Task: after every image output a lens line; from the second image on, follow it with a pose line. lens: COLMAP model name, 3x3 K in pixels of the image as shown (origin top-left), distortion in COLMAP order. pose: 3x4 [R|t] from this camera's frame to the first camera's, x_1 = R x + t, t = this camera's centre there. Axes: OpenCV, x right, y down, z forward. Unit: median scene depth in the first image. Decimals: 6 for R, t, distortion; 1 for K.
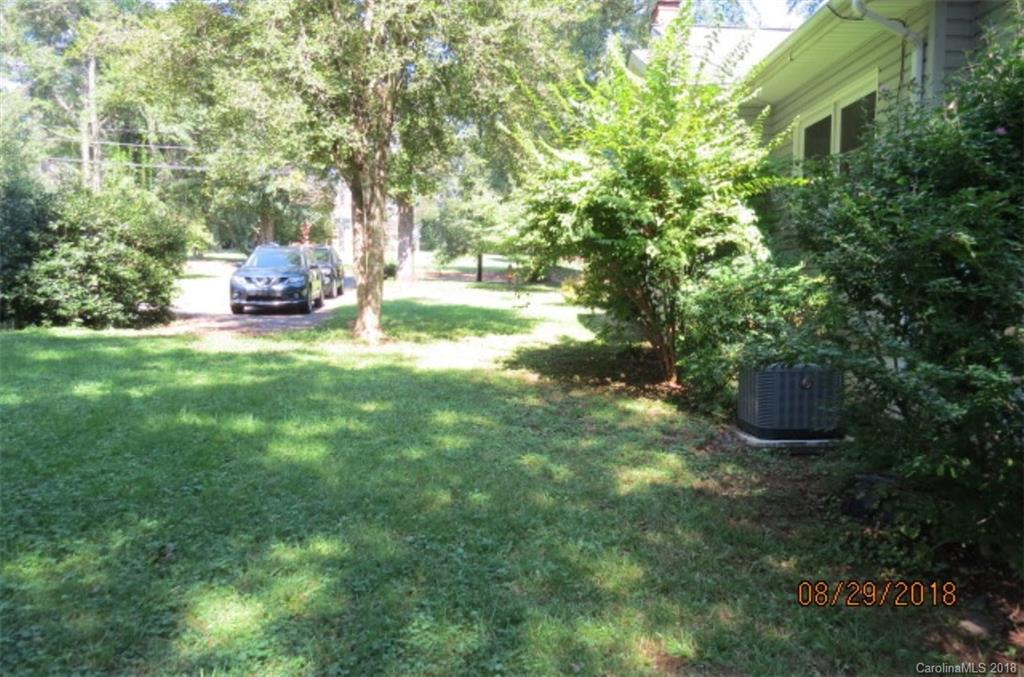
lens RADIAL K [[735.4, 0, 513.4], [0, 735.4, 335.1], [0, 0, 1]] dist [-0.009585, 0.001069]
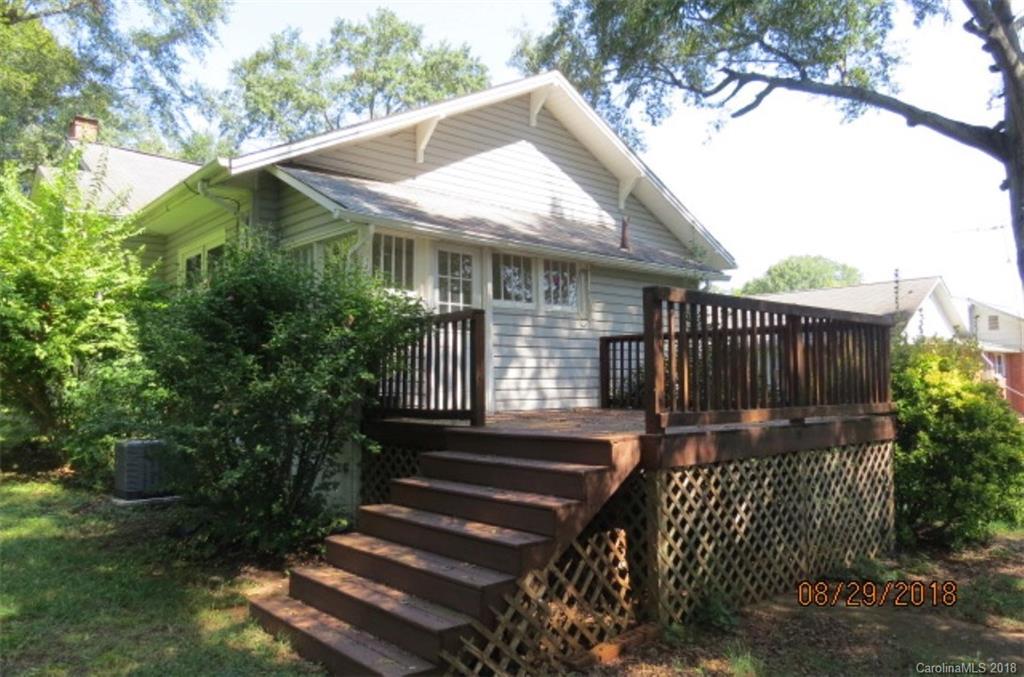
lens RADIAL K [[735.4, 0, 513.4], [0, 735.4, 335.1], [0, 0, 1]] dist [-0.009585, 0.001069]
pose [[0.762565, 0.030698, 0.646182, 0.008023], [0.051888, 0.992753, -0.108396, 0.023359], [-0.644827, 0.116188, 0.755446, -0.386720]]
